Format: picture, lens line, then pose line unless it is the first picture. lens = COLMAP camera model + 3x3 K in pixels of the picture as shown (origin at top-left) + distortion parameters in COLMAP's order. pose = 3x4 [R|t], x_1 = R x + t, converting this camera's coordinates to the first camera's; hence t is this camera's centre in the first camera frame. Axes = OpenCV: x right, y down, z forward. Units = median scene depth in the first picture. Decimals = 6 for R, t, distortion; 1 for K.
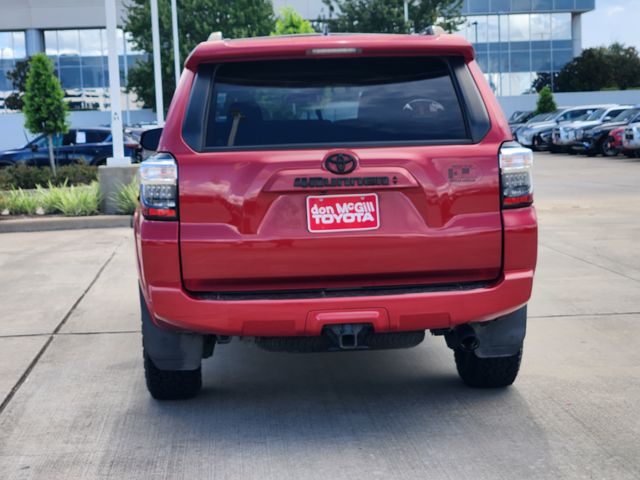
lens RADIAL K [[1266.1, 0, 320.0], [0, 1266.1, 240.0], [0, 0, 1]] dist [-0.517940, 4.438445]
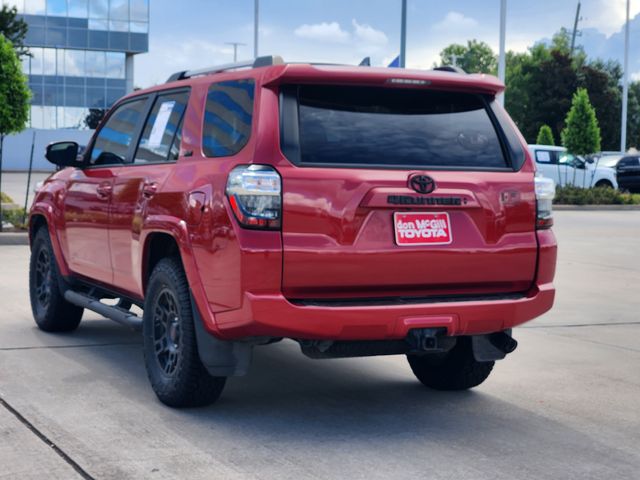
lens RADIAL K [[1266.1, 0, 320.0], [0, 1266.1, 240.0], [0, 0, 1]] dist [-0.517940, 4.438445]
pose [[0.916907, 0.027449, 0.398155, -0.503587], [-0.015405, 0.999323, -0.033419, 0.026957], [-0.398803, 0.024509, 0.916709, 0.021000]]
